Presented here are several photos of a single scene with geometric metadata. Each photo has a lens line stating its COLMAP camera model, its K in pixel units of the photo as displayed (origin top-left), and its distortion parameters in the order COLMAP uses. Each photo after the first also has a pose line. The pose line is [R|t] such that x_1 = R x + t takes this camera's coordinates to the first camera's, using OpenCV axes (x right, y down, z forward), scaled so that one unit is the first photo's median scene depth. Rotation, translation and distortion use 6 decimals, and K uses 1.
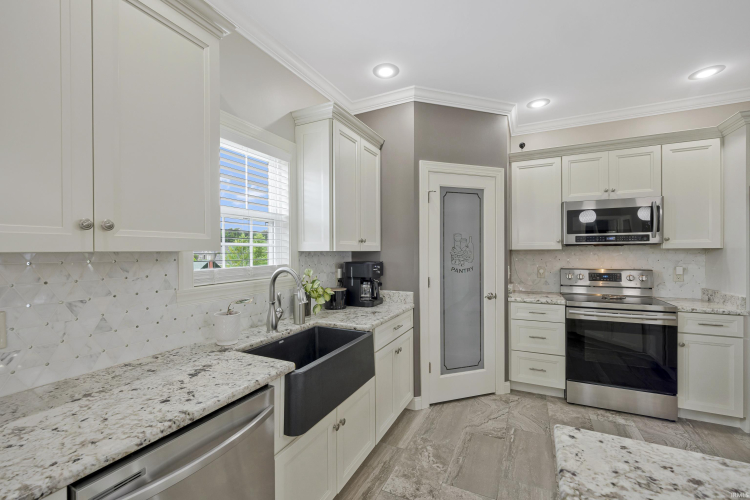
lens RADIAL K [[316.5, 0, 375.0], [0, 316.5, 250.0], [0, 0, 1]] dist [0.001013, 0.000063]
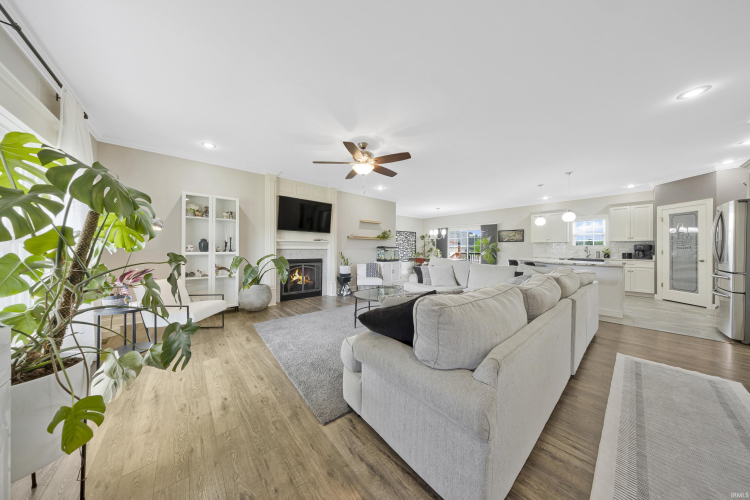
lens RADIAL K [[213.0, 0, 375.0], [0, 213.0, 250.0], [0, 0, 1]] dist [0.000490, 0.000005]
pose [[-0.398424, 0.009530, -0.917152, 3.368656], [-0.000750, 0.999942, 0.010716, 0.079393], [0.917201, 0.004957, -0.398394, -0.583881]]
